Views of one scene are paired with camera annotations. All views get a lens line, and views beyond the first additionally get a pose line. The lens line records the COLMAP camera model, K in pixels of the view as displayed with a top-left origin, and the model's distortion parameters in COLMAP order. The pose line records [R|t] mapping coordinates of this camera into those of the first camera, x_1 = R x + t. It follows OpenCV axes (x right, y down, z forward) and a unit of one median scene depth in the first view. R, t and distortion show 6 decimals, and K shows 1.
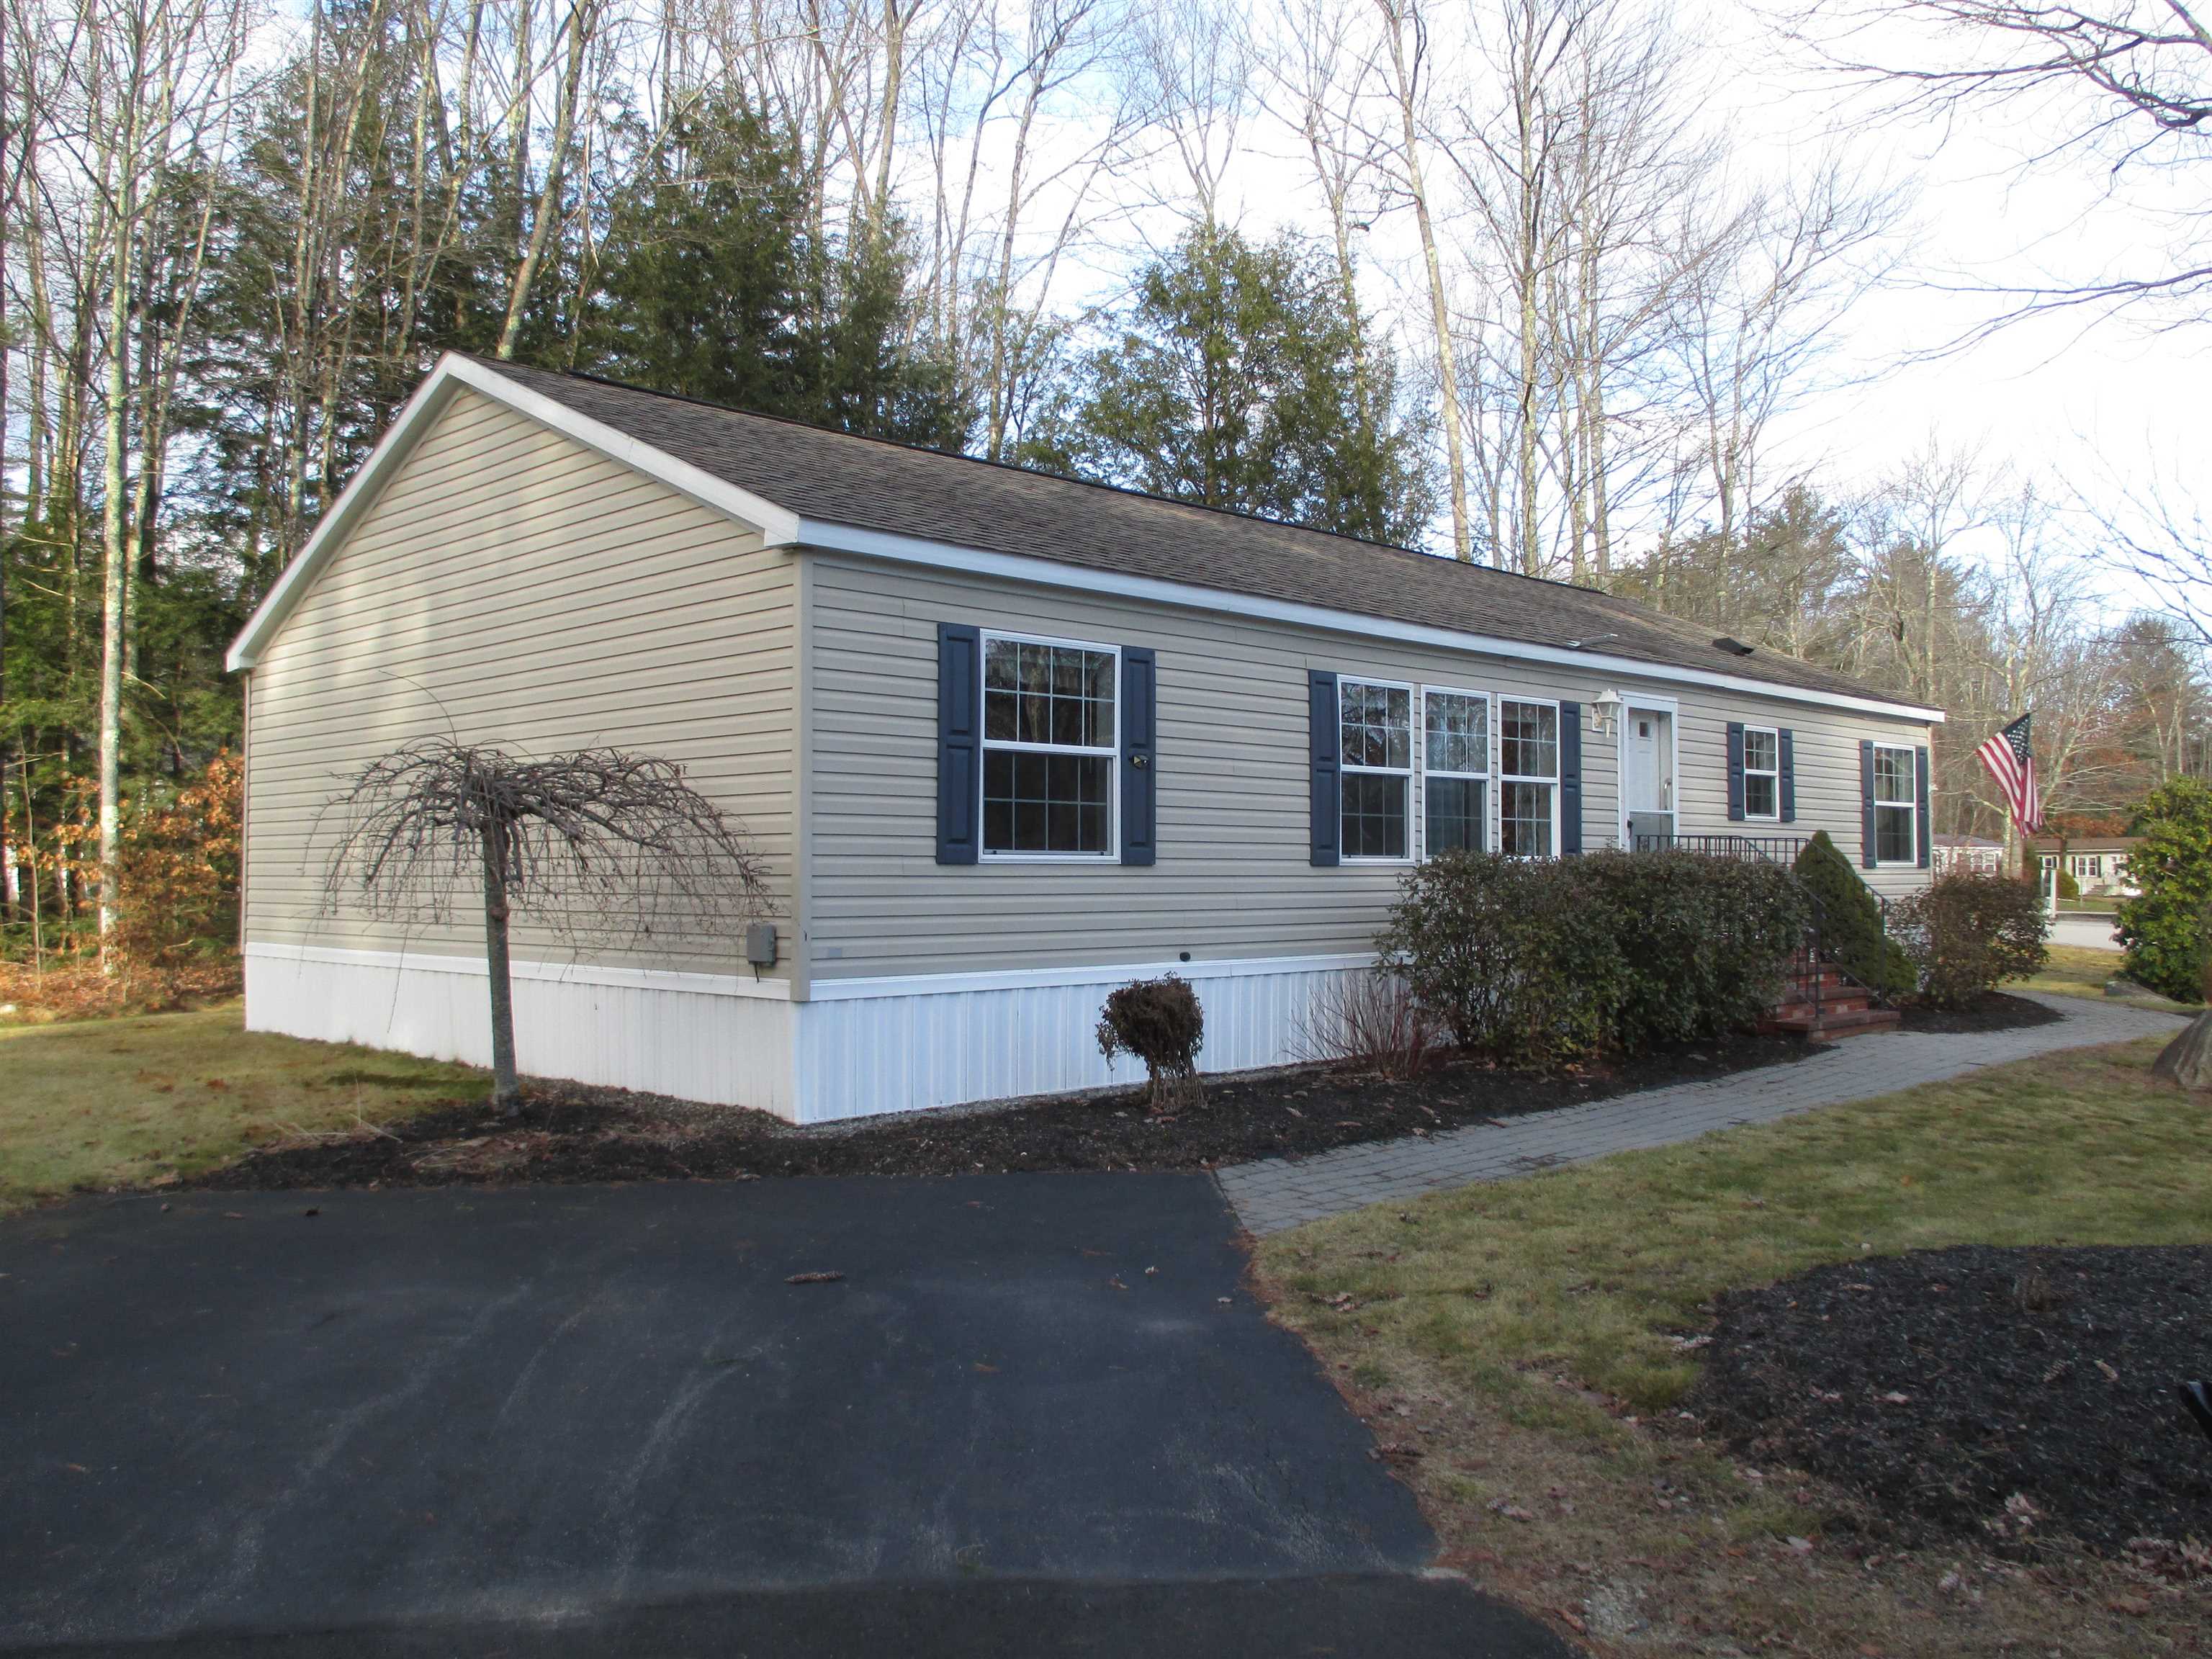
lens RADIAL K [[1822.5, 0, 1112.7], [0, 1822.5, 824.0], [0, 0, 1]] dist [-0.042849, 0.013378]
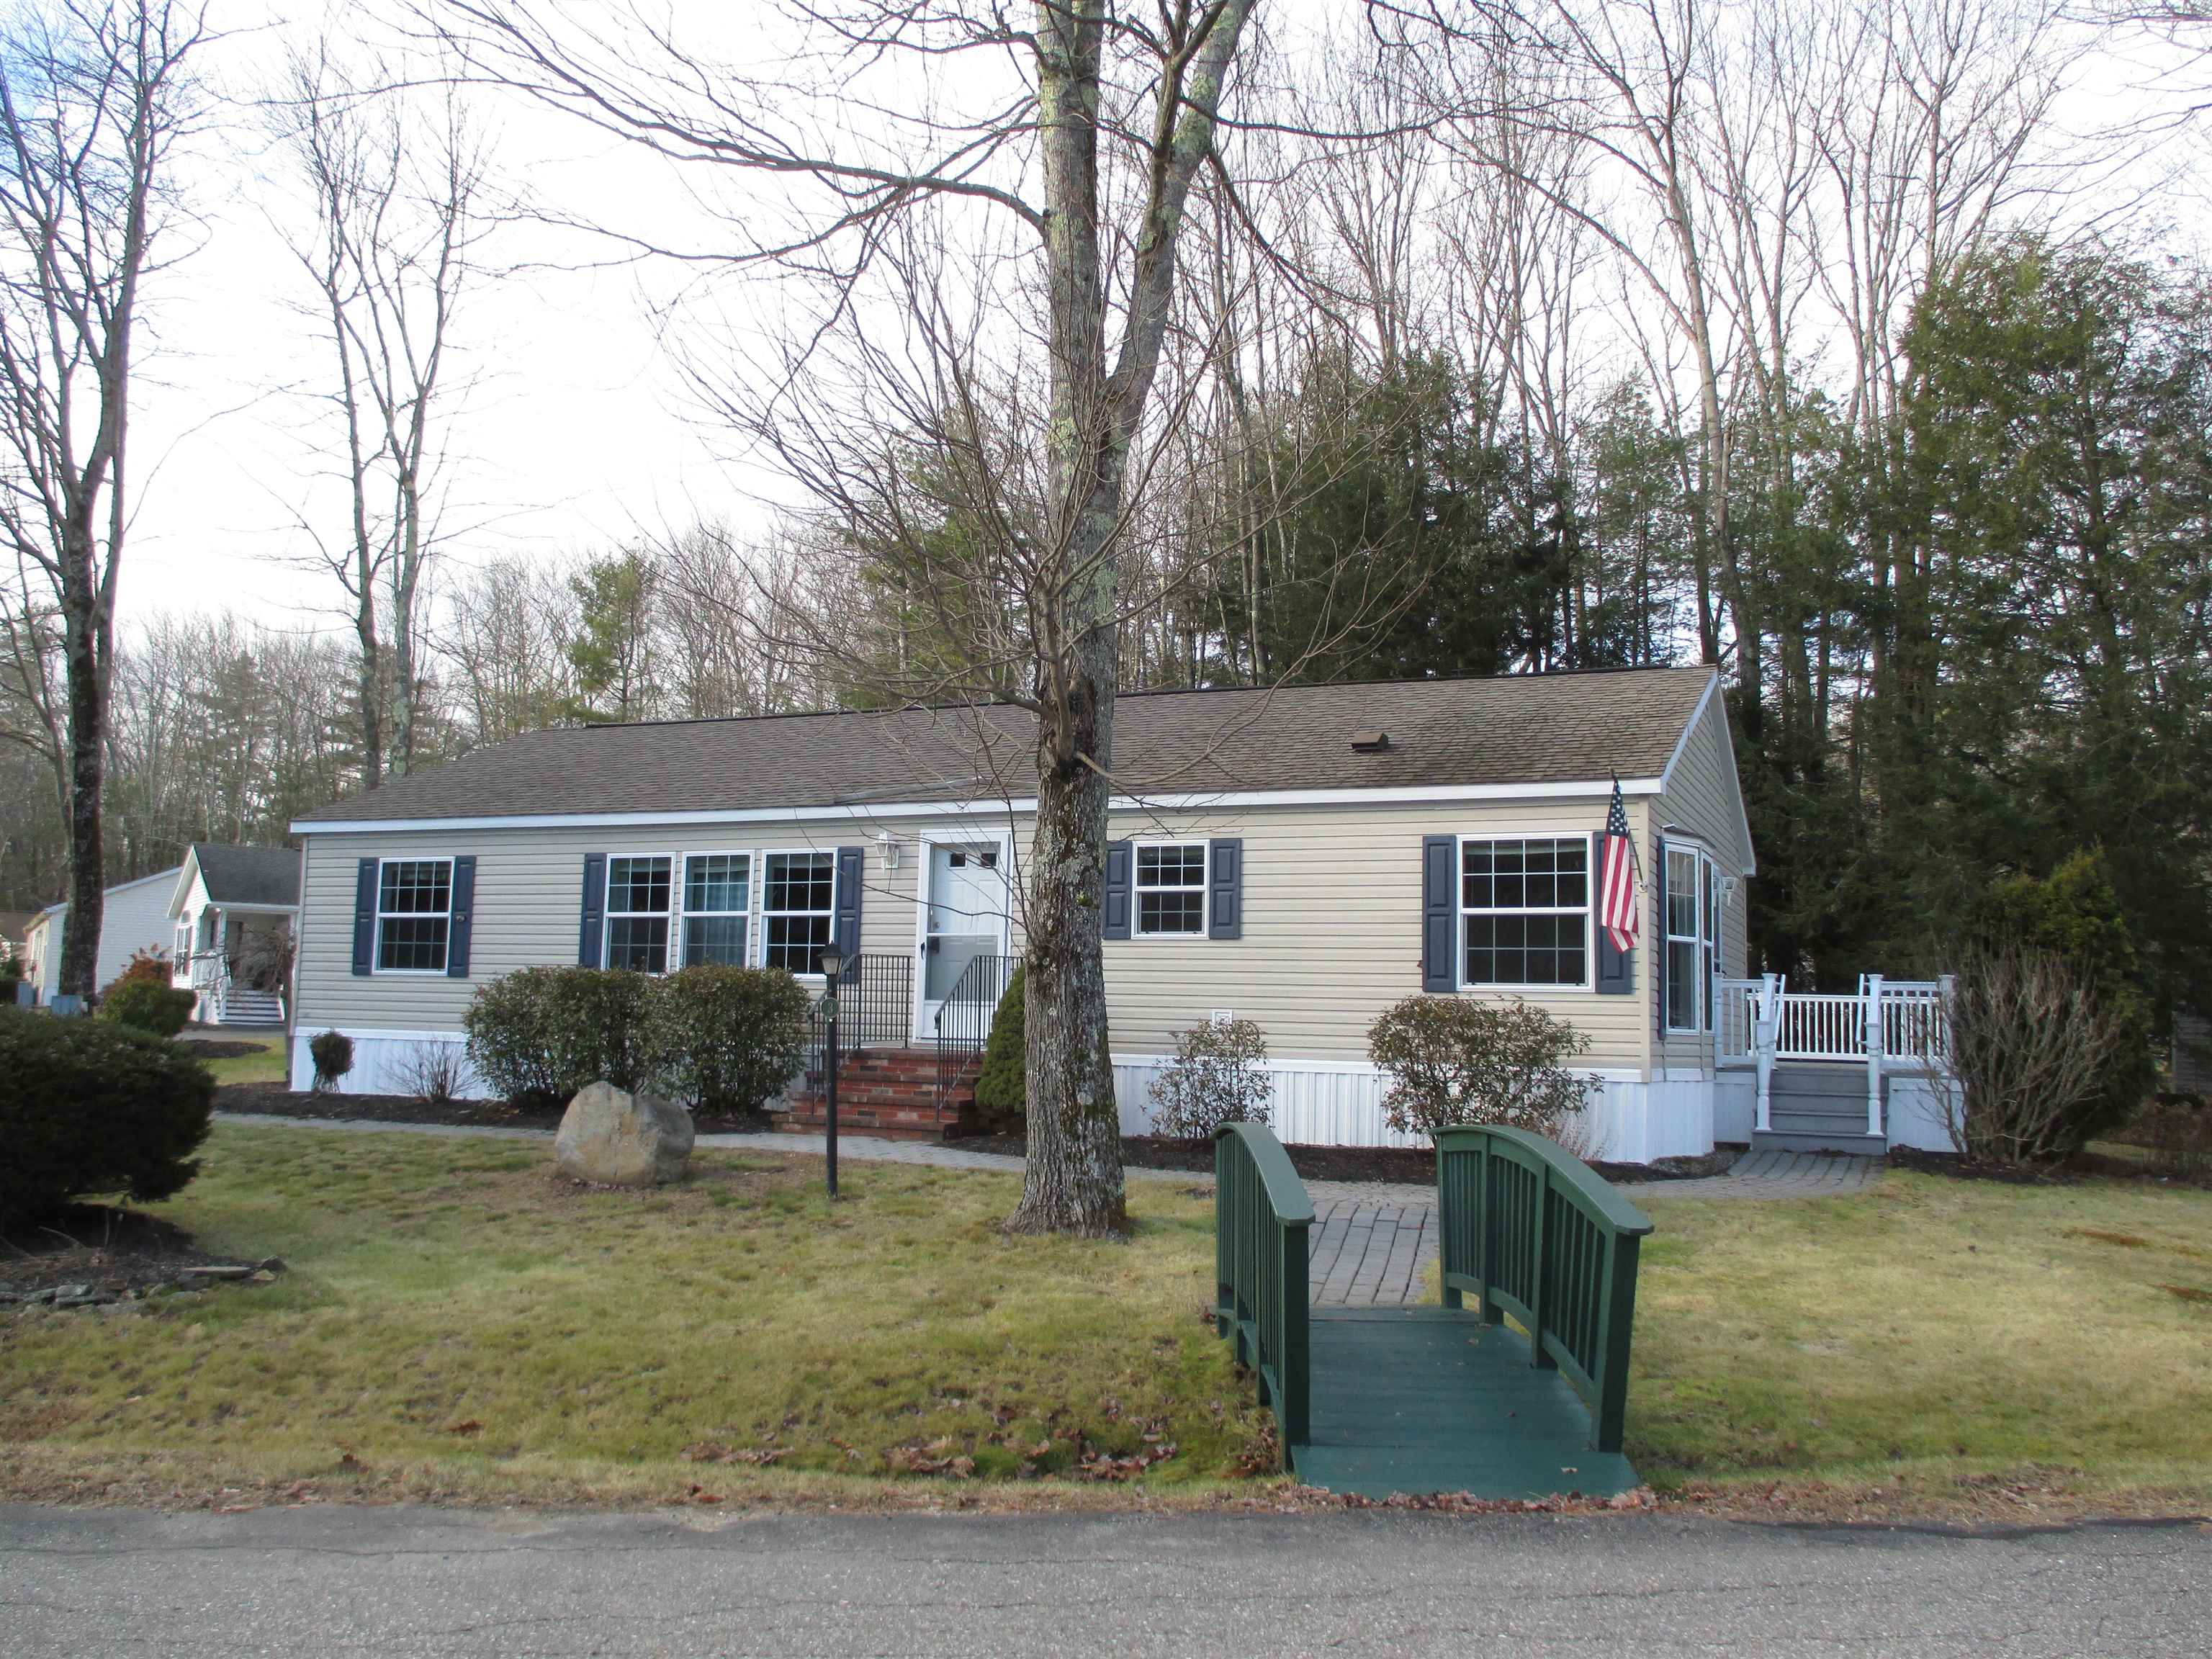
lens RADIAL K [[1822.5, 0, 1112.7], [0, 1822.5, 824.0], [0, 0, 1]] dist [-0.042849, 0.013378]
pose [[0.347929, -0.112383, -0.930761, 1.893223], [-0.008964, 0.992345, -0.123169, 0.086434], [0.937478, 0.051197, 0.344258, 0.972551]]
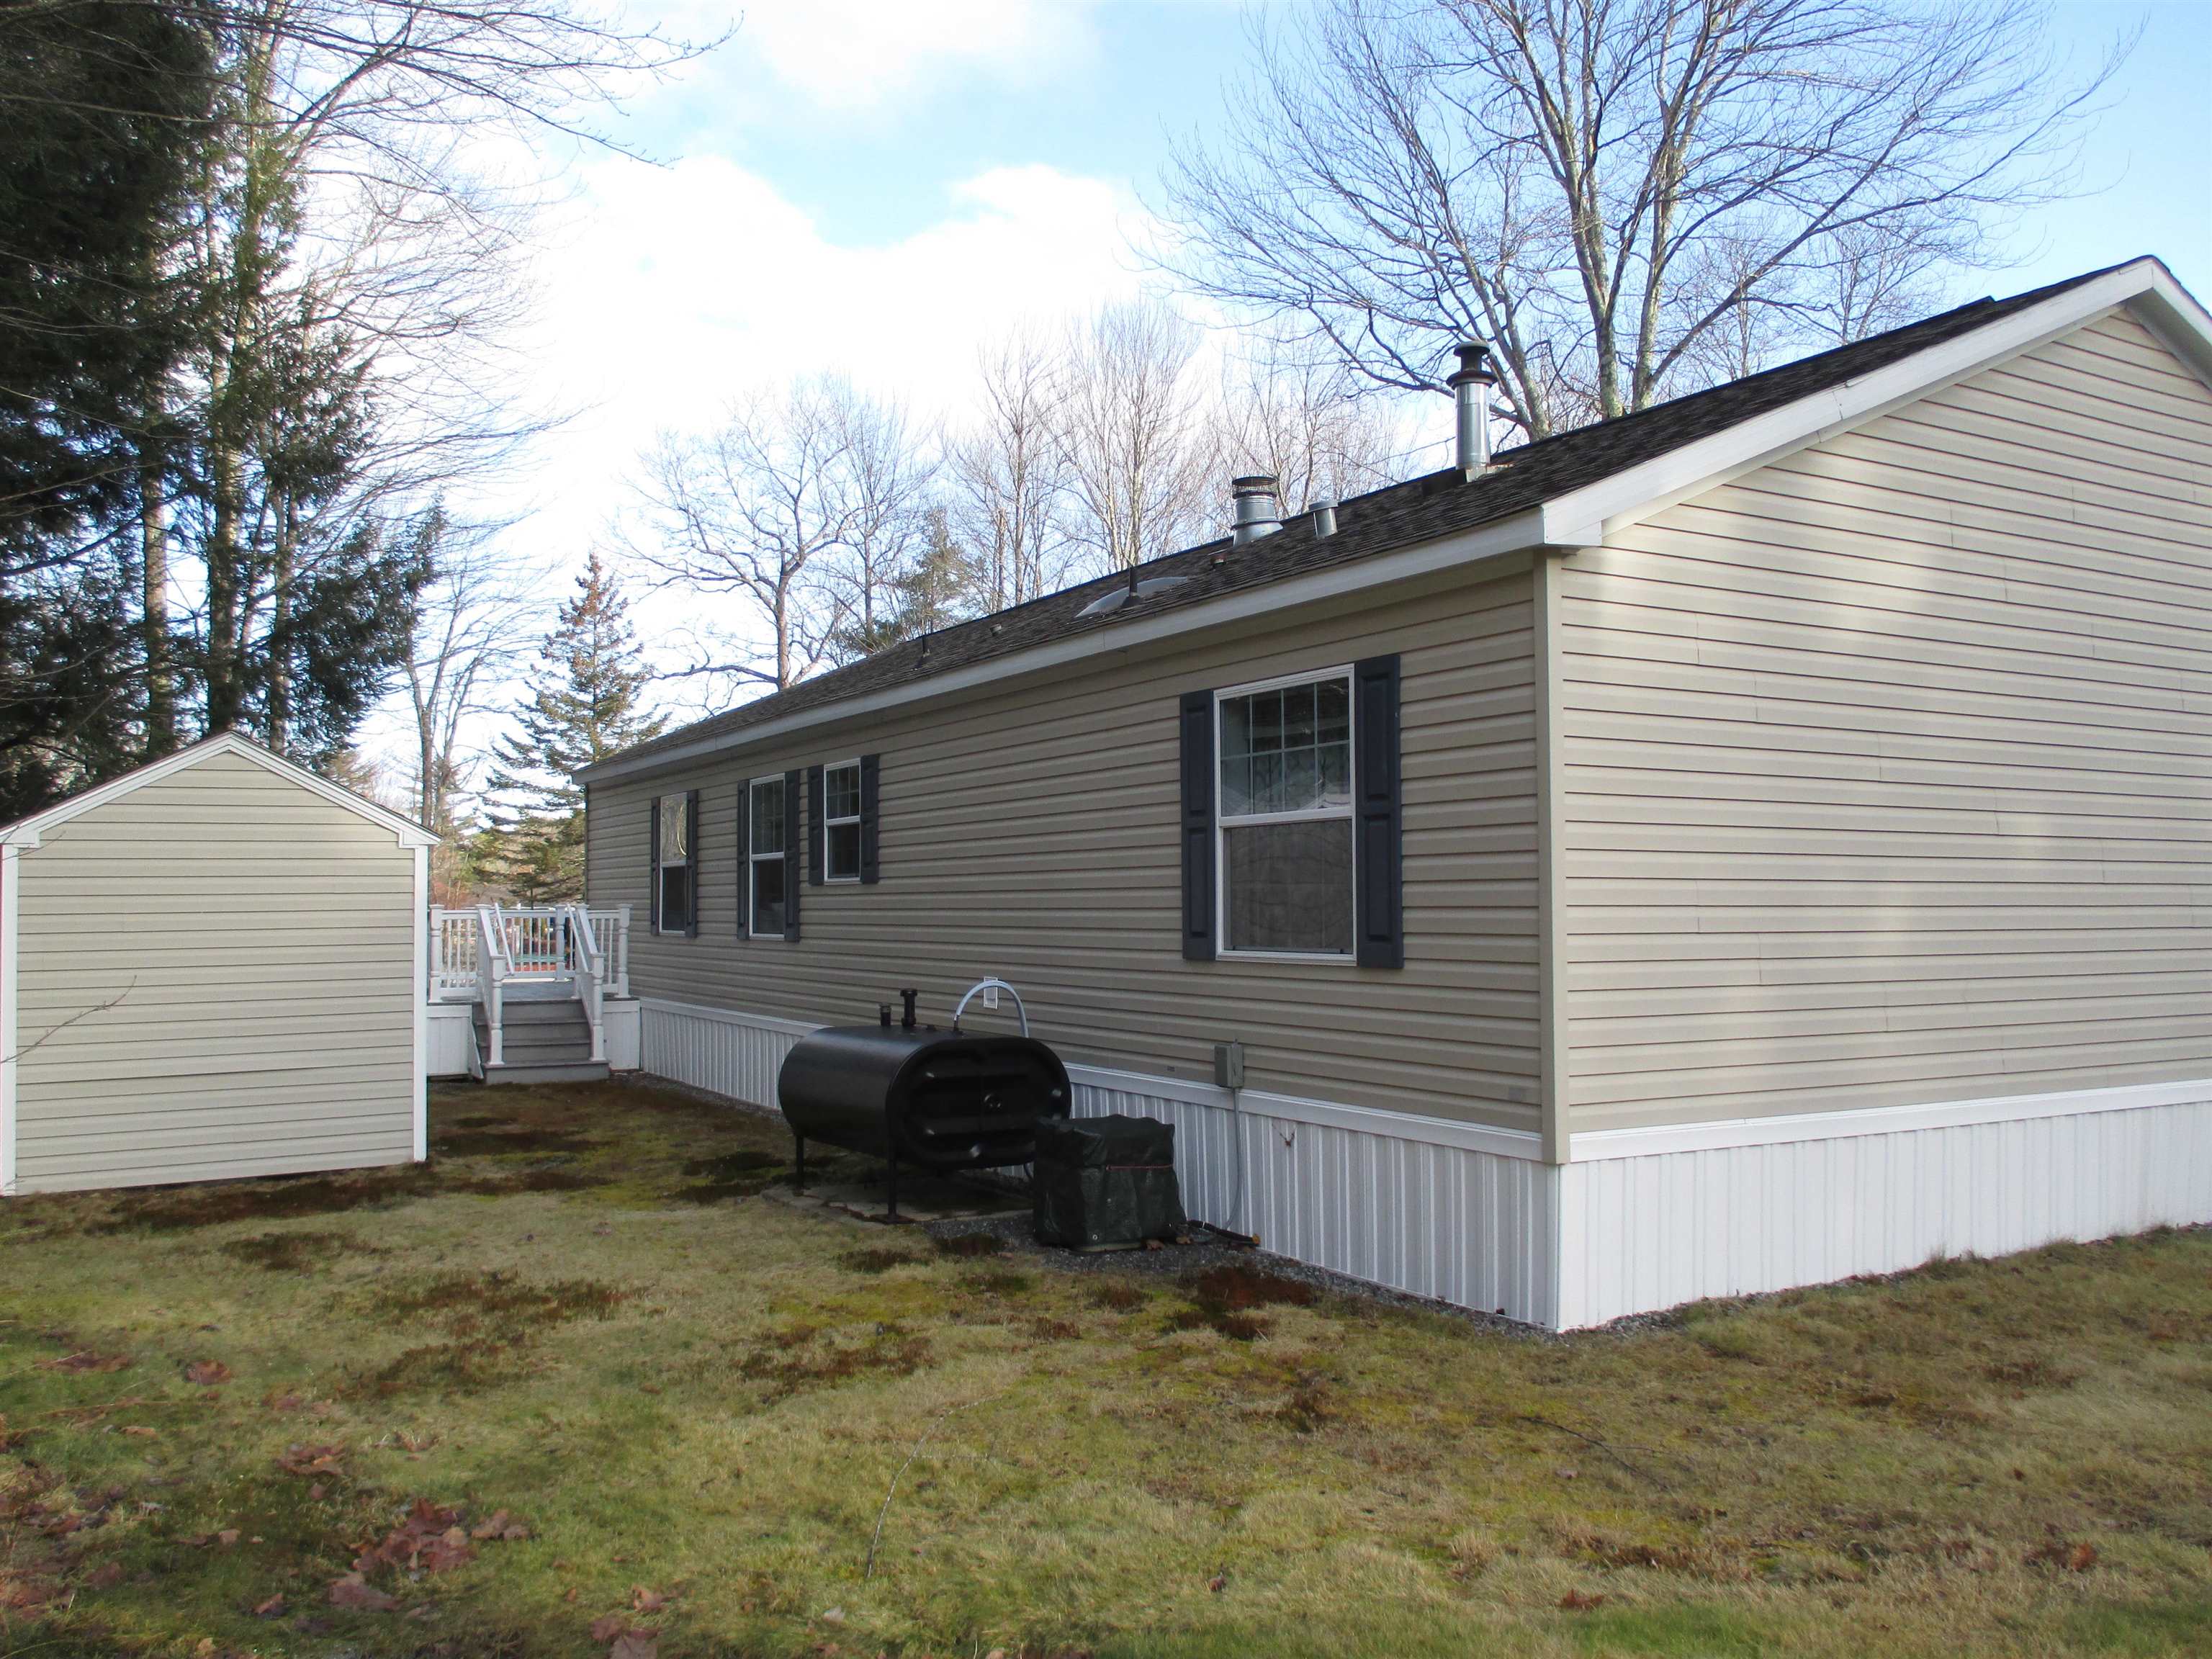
lens RADIAL K [[1822.5, 0, 1112.7], [0, 1822.5, 824.0], [0, 0, 1]] dist [-0.042849, 0.013378]
pose [[-0.269829, -0.042223, -0.961982, 0.705325], [0.028541, 0.998249, -0.051820, 0.000443], [0.962485, -0.041438, -0.268151, 1.077879]]
